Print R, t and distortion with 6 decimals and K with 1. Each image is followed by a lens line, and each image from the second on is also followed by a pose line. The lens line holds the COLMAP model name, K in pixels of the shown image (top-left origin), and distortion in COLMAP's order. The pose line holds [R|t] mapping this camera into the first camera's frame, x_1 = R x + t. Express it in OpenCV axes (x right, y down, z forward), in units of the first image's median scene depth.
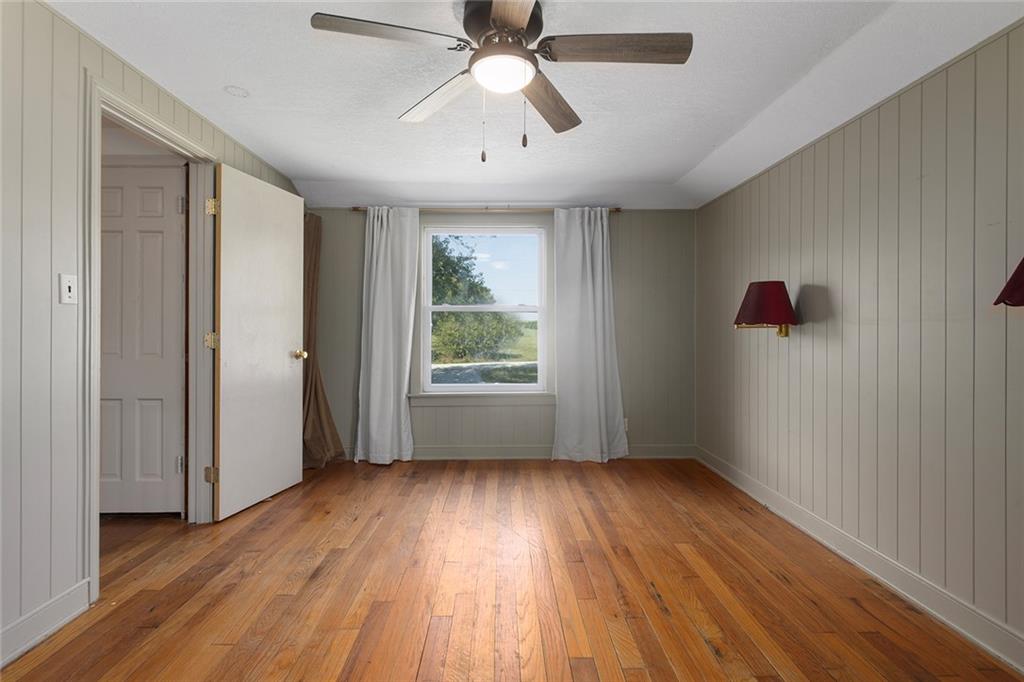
lens RADIAL K [[498.4, 0, 511.8], [0, 498.4, 323.9], [0, 0, 1]] dist [-0.000986, -0.000055]
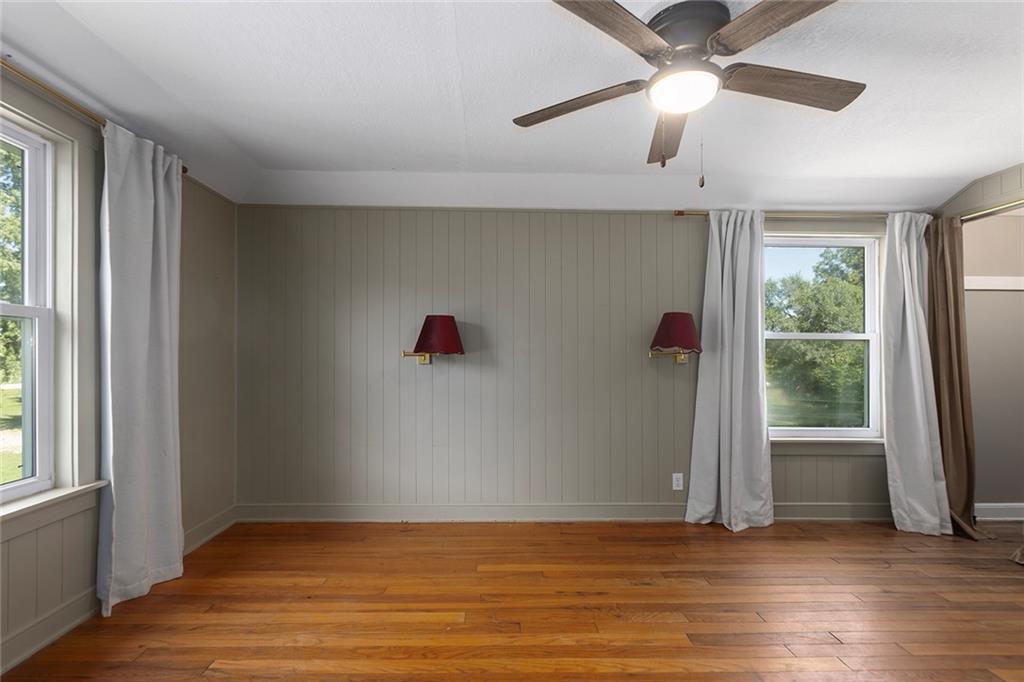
lens RADIAL K [[493.3, 0, 498.4], [0, 493.3, 363.1], [0, 0, 1]] dist [-0.000226, 0.000181]
pose [[0.004103, -0.011807, 0.999922, -0.619219], [-0.007038, 0.999905, 0.011836, 0.009304], [-0.999967, -0.007086, 0.004019, 0.891137]]
